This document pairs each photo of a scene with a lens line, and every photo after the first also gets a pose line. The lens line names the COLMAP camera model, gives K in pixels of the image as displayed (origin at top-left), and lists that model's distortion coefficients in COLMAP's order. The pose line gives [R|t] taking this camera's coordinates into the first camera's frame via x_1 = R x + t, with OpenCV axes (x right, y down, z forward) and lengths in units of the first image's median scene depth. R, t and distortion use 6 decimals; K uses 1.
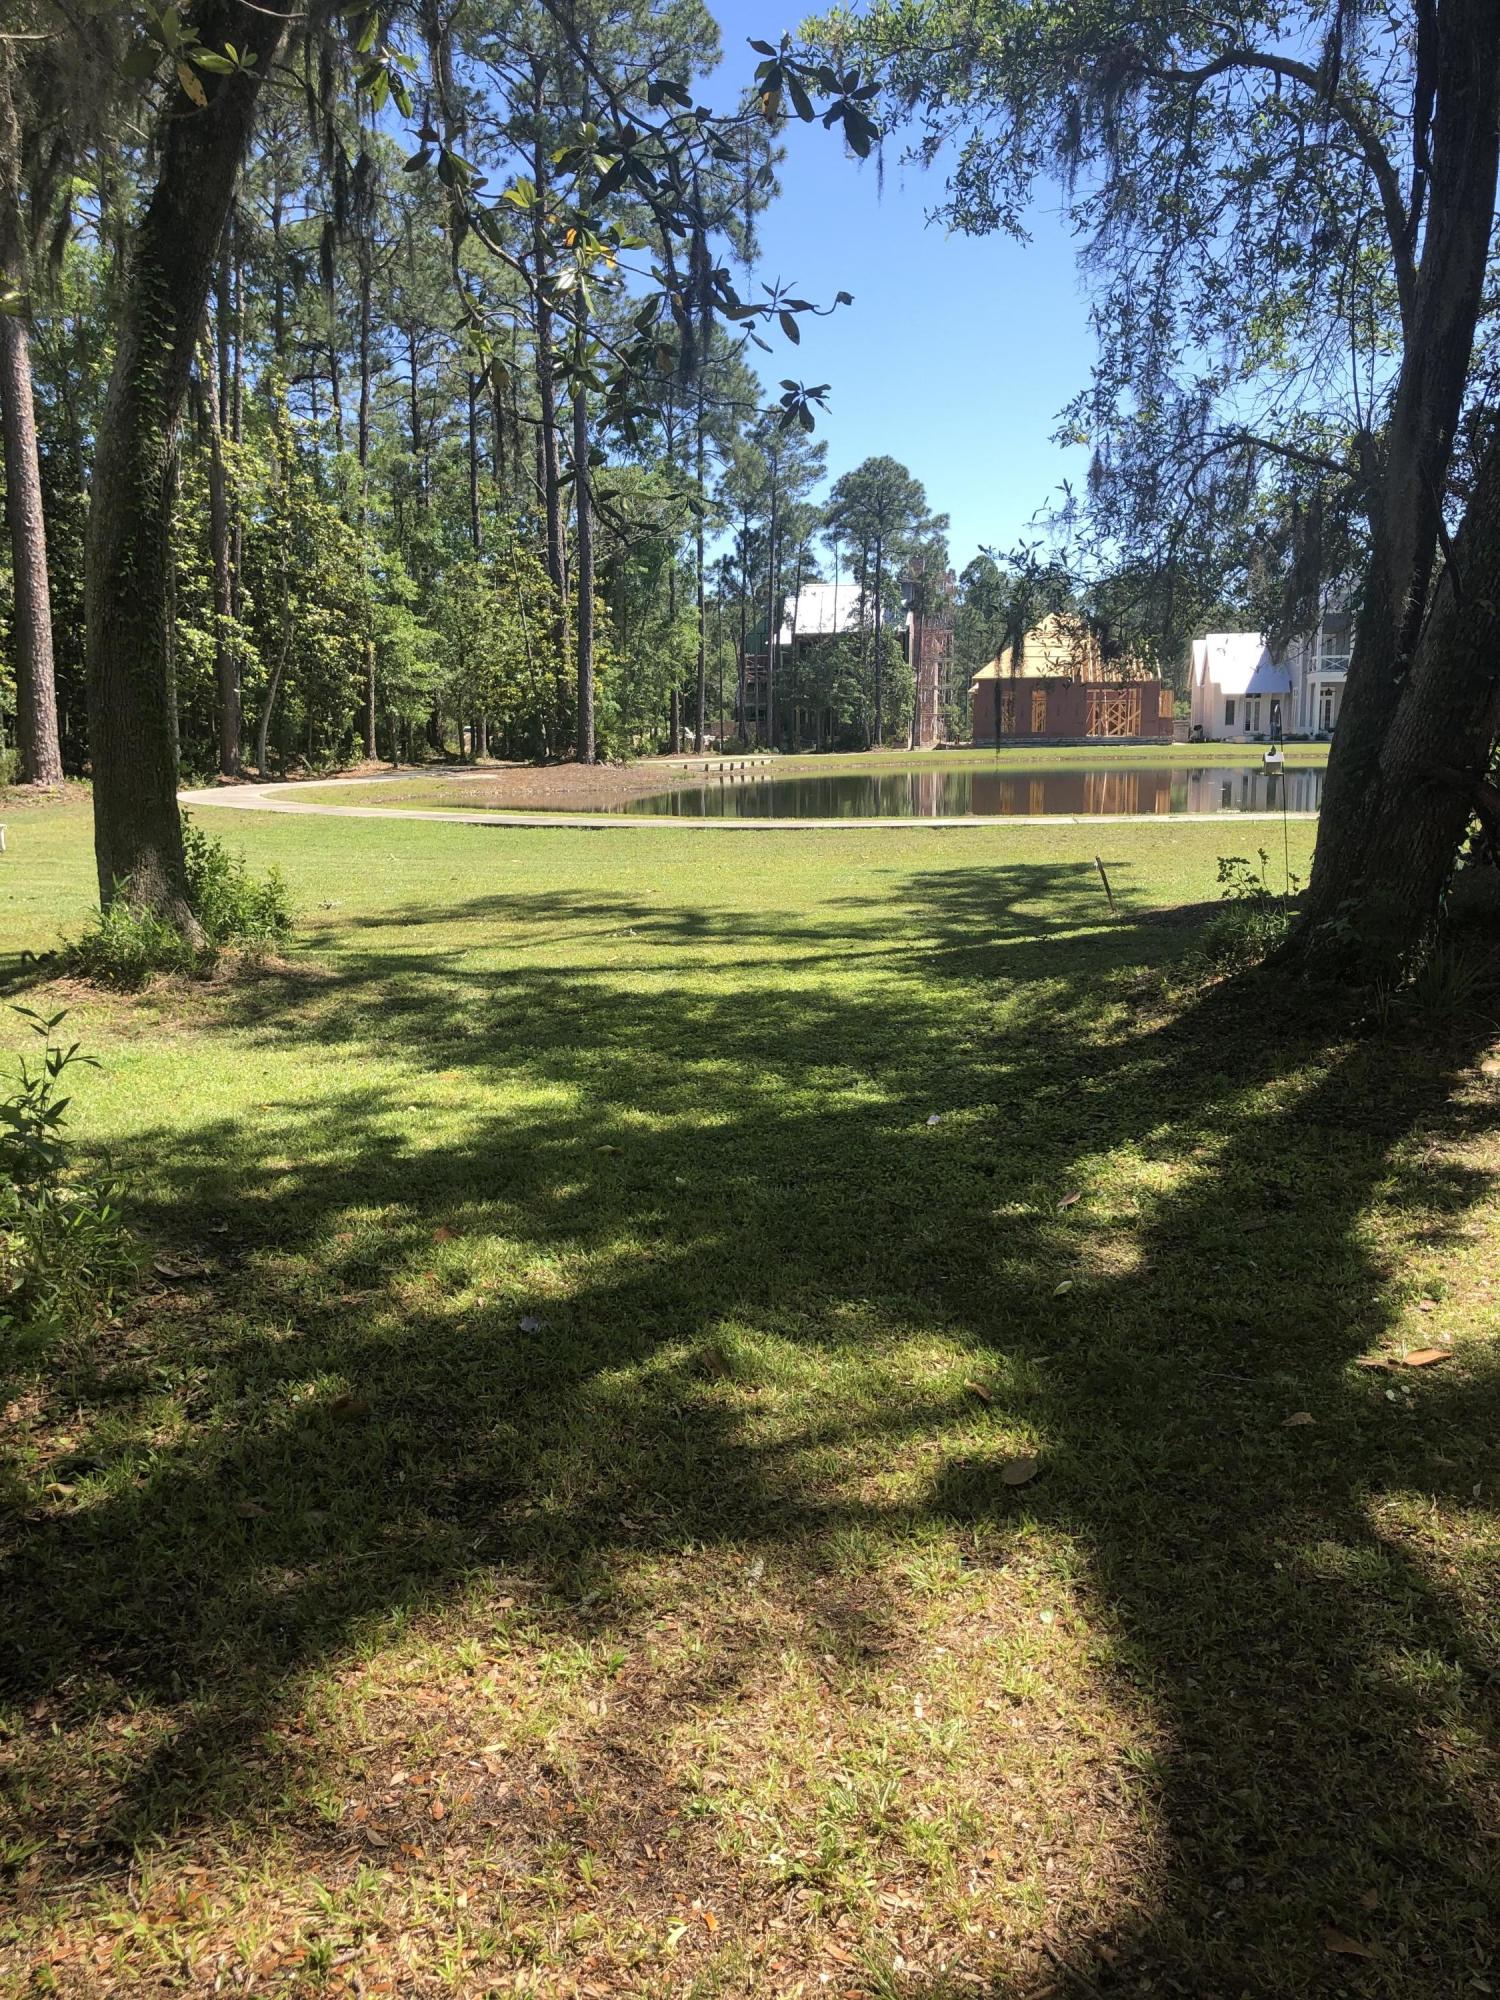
lens RADIAL K [[1638.5, 0, 750.0], [0, 1638.5, 1000.0], [0, 0, 1]] dist [0.175982, -0.551978]
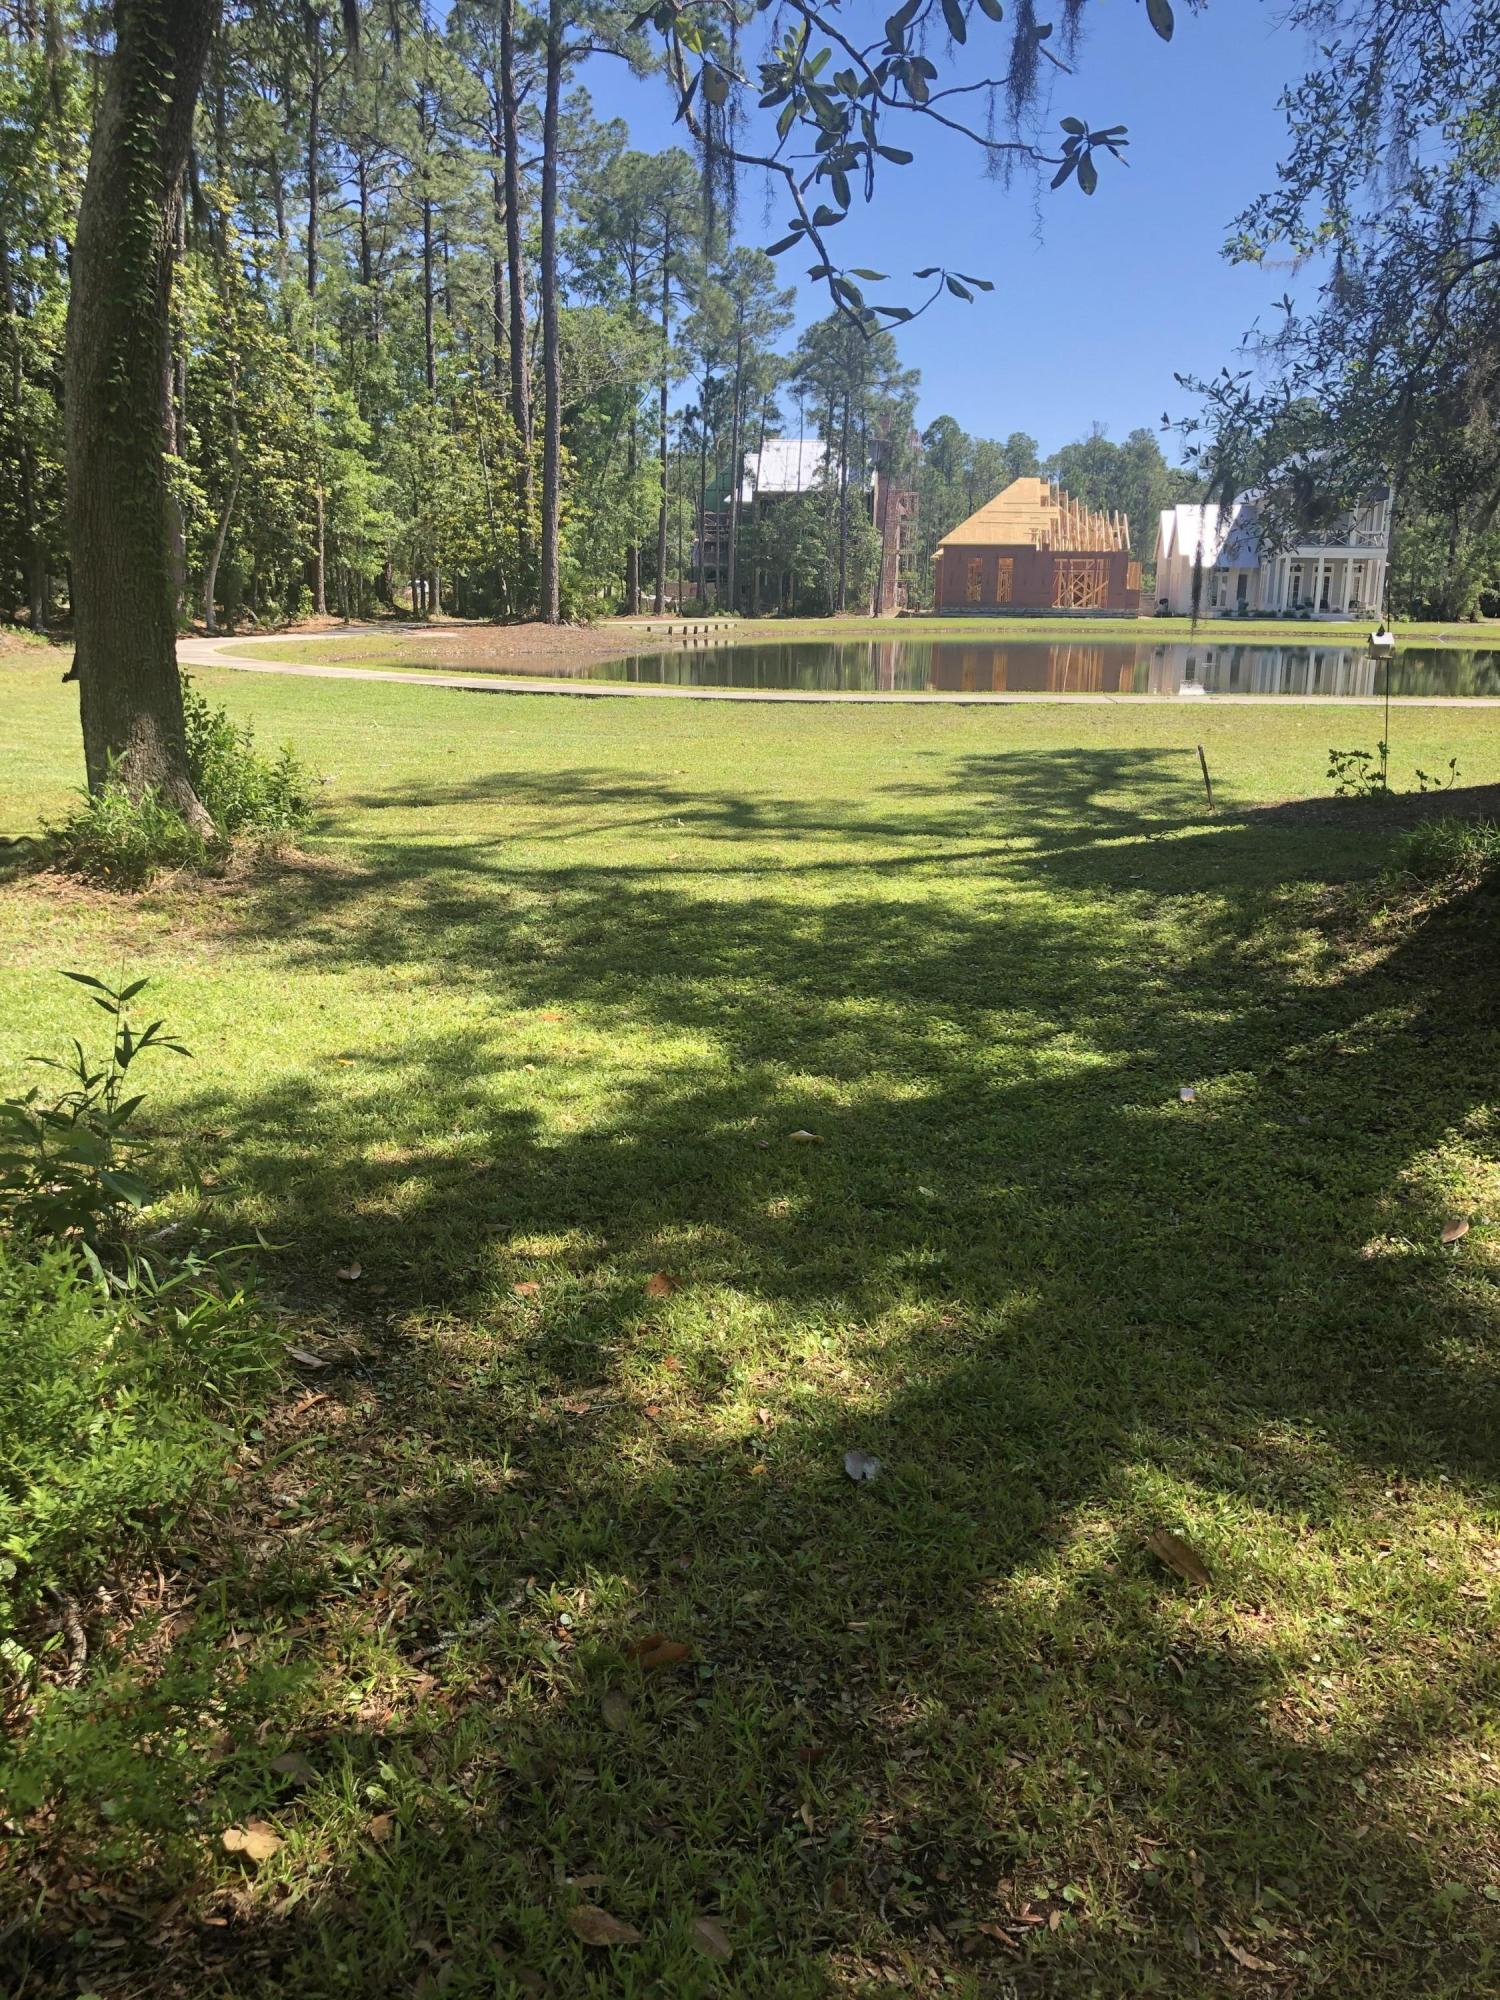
lens RADIAL K [[1660.9, 0, 750.0], [0, 1660.9, 1000.0], [0, 0, 1]] dist [0.064608, -0.115452]
pose [[0.999293, 0.016330, 0.033877, -0.074418], [-0.018898, 0.996857, 0.076930, -0.018045], [-0.032514, -0.077516, 0.996461, 0.118461]]
